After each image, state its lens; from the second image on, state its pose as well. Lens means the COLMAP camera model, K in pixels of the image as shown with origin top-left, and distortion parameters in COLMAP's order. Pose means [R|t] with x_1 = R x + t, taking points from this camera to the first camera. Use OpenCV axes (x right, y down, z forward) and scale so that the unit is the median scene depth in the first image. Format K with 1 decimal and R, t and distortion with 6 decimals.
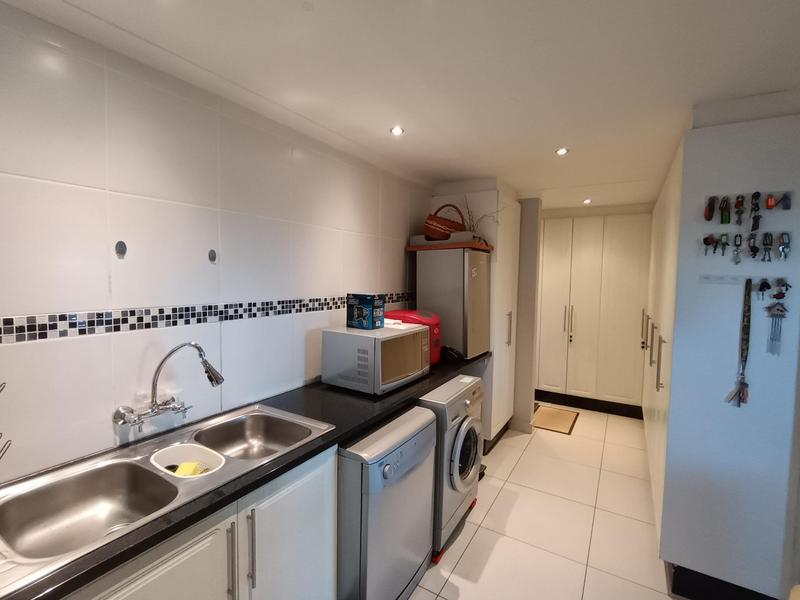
lens RADIAL K [[375.2, 0, 398.6], [0, 375.2, 293.4], [0, 0, 1]] dist [0.001148, -0.008429]
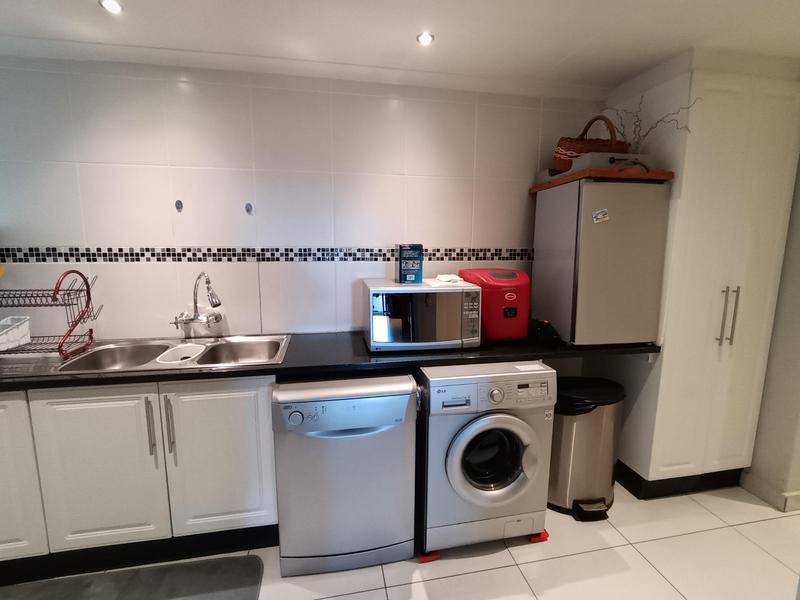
lens RADIAL K [[375.2, 0, 398.6], [0, 375.2, 293.4], [0, 0, 1]] dist [0.001148, -0.008429]
pose [[0.673814, 0.093722, -0.732933, 0.689139], [-0.032673, 0.994732, 0.097161, 0.038850], [0.738178, -0.041521, 0.673327, 0.456332]]
